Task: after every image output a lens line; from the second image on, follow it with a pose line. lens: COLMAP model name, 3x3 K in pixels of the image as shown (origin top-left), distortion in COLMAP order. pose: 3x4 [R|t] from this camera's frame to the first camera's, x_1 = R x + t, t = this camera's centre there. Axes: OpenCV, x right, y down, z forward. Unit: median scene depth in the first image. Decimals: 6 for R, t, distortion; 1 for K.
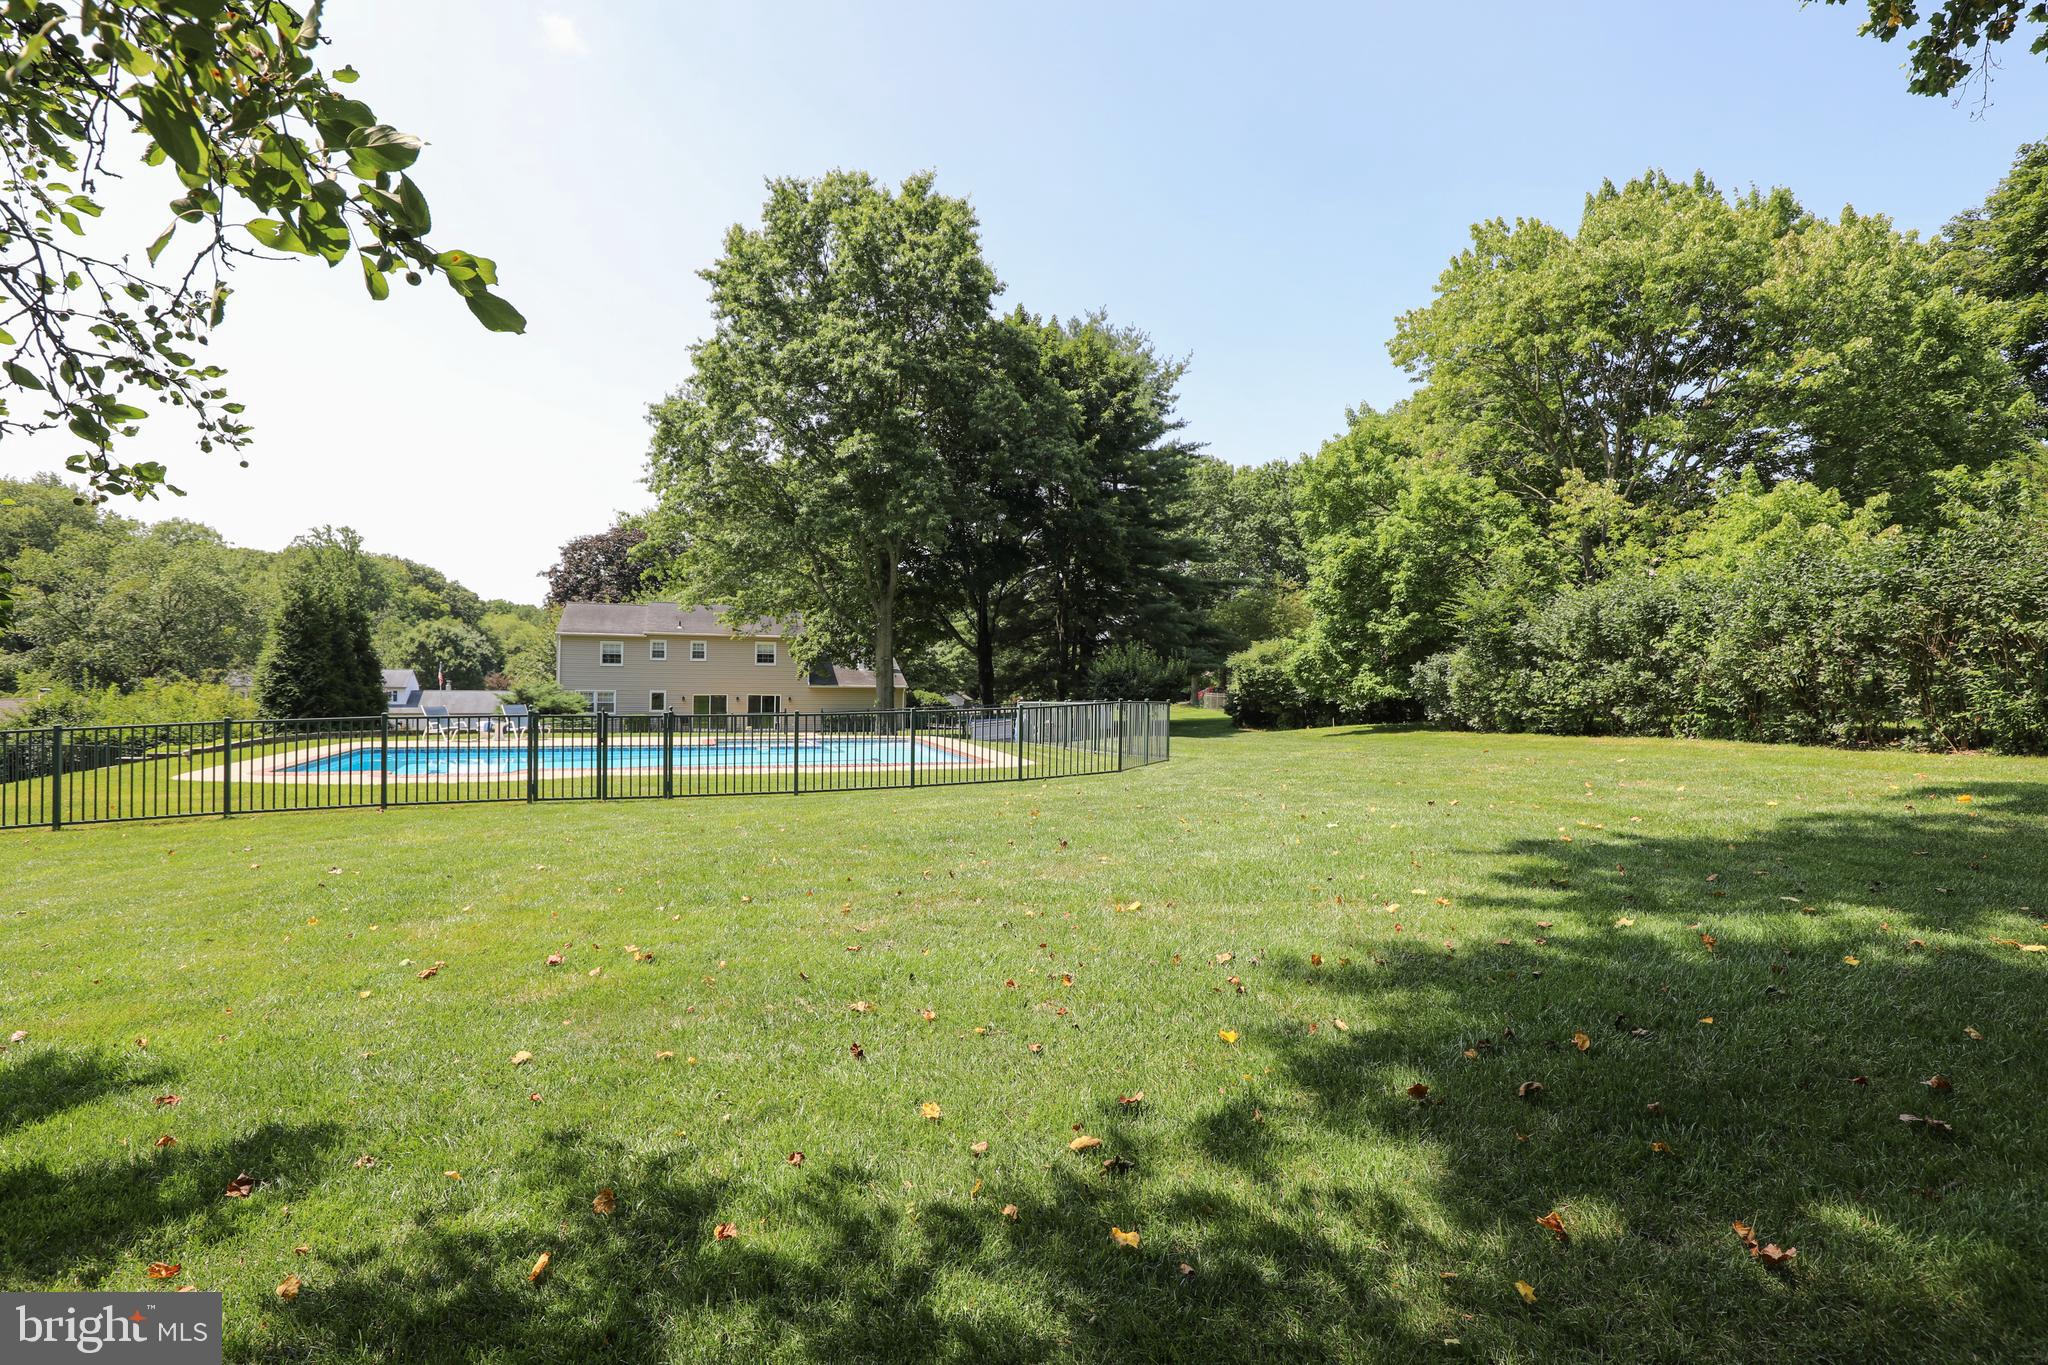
lens RADIAL K [[962.2, 0, 1032.1], [0, 962.2, 678.4], [0, 0, 1]] dist [-0.037343, 0.007223]
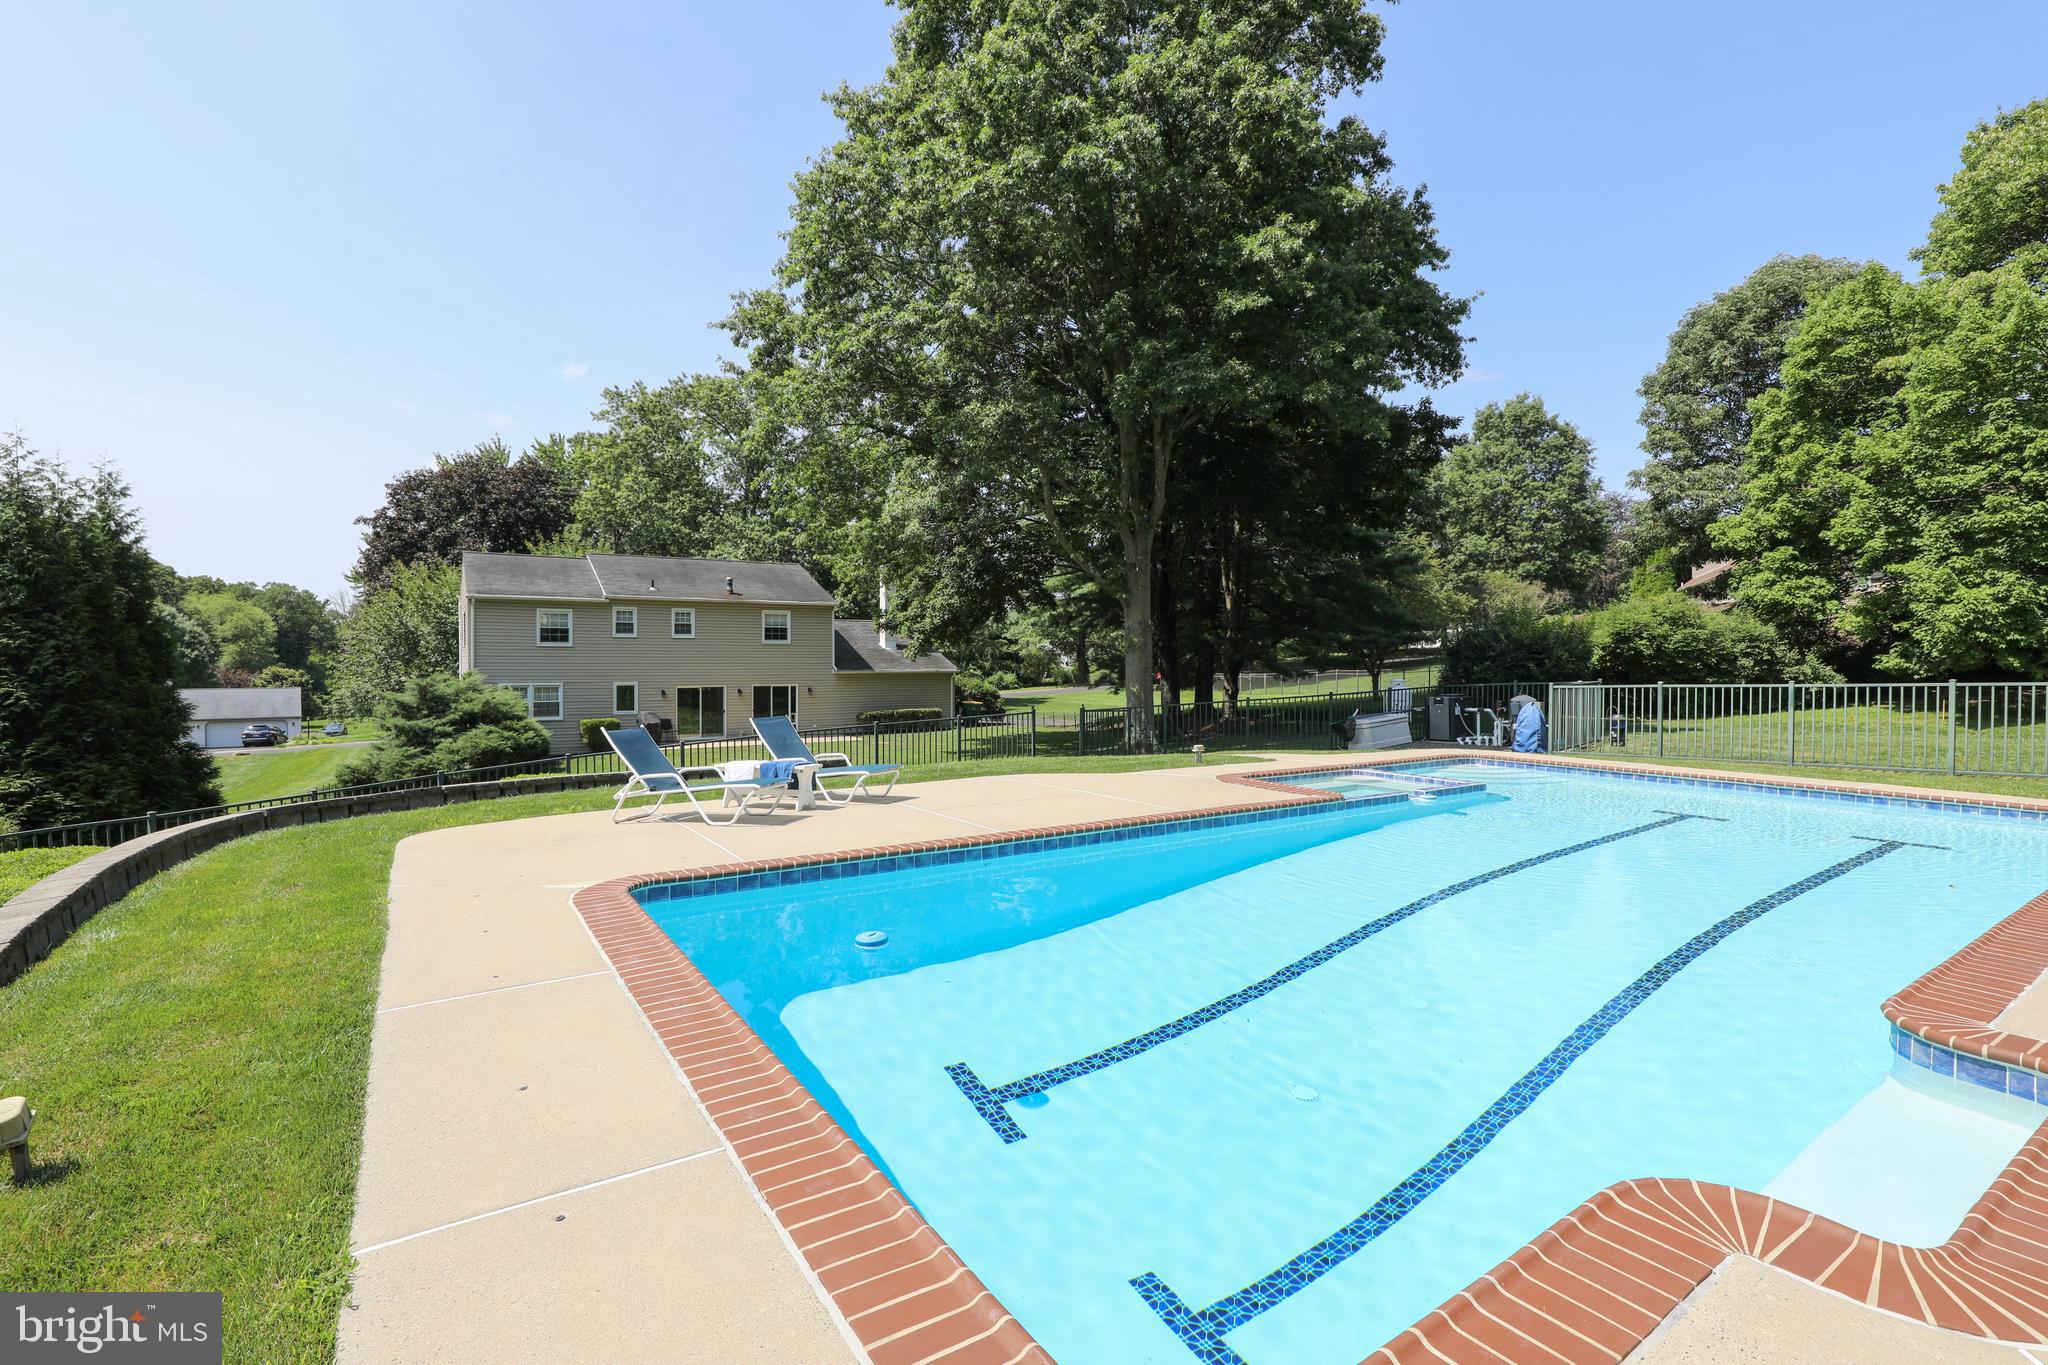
lens RADIAL K [[962.2, 0, 1035.4], [0, 962.2, 674.5], [0, 0, 1]] dist [-0.037343, 0.007223]
pose [[0.973280, -0.017712, 0.228937, -0.391652], [0.014817, 0.999787, 0.014358, 0.003394], [-0.229142, -0.010583, 0.973335, 0.412193]]
